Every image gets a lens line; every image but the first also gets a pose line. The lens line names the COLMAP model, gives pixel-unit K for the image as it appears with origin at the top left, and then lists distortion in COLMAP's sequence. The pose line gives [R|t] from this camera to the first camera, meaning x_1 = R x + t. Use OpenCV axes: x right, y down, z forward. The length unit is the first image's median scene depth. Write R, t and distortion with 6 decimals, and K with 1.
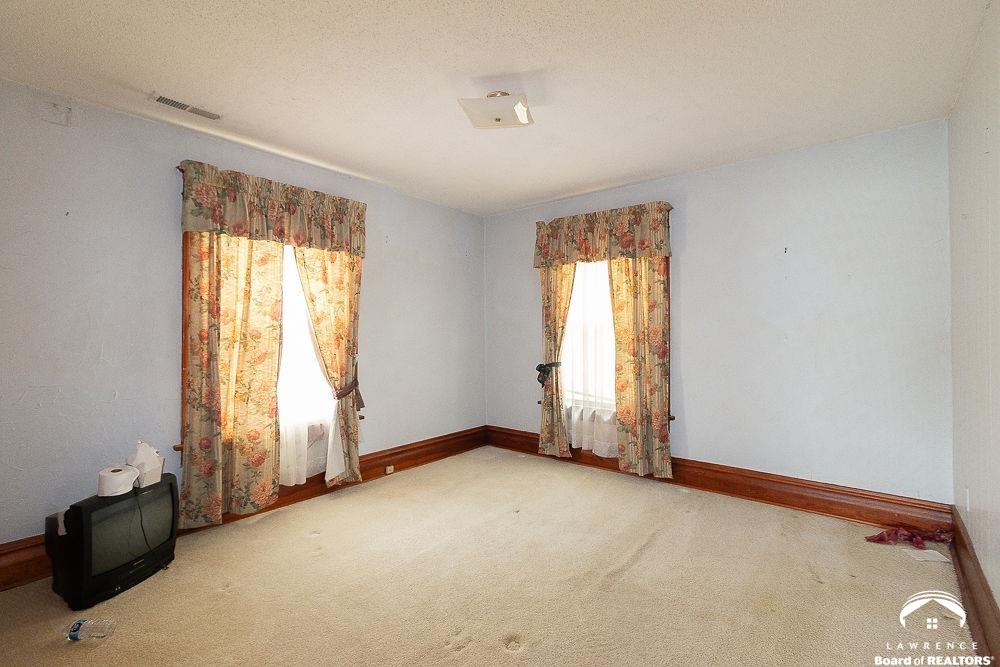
lens RADIAL K [[460.4, 0, 500.6], [0, 460.4, 333.4], [0, 0, 1]] dist [0.003915, 0.000269]
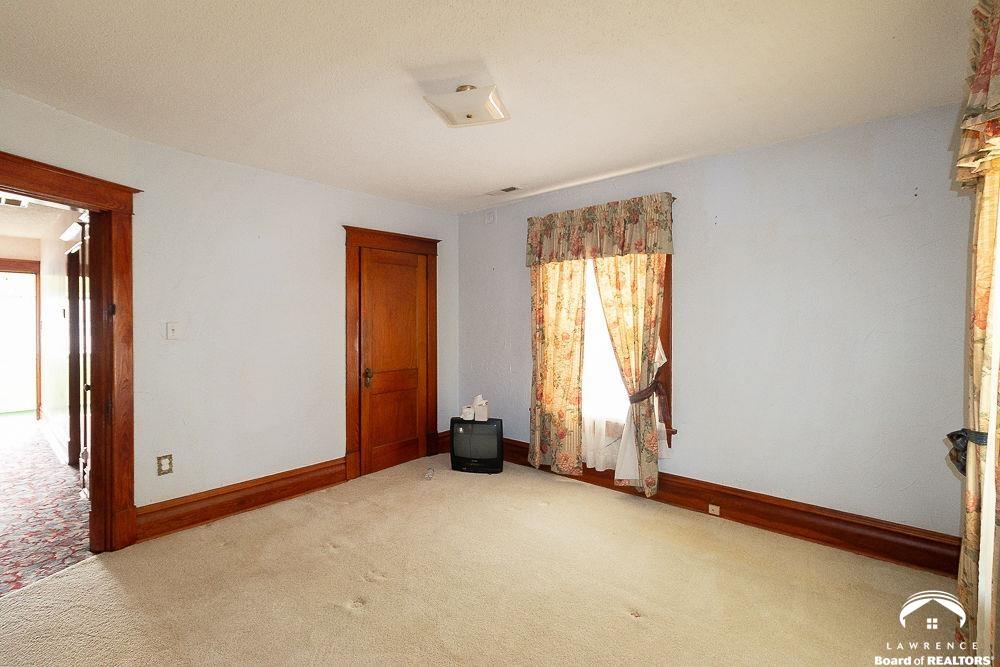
lens RADIAL K [[460.4, 0, 500.3], [0, 460.4, 327.2], [0, 0, 1]] dist [0.003915, 0.000269]
pose [[-0.043157, 0.018858, -0.998890, 0.718940], [-0.000087, 0.999822, 0.018879, -0.044163], [0.999068, 0.000902, -0.043147, 0.846717]]
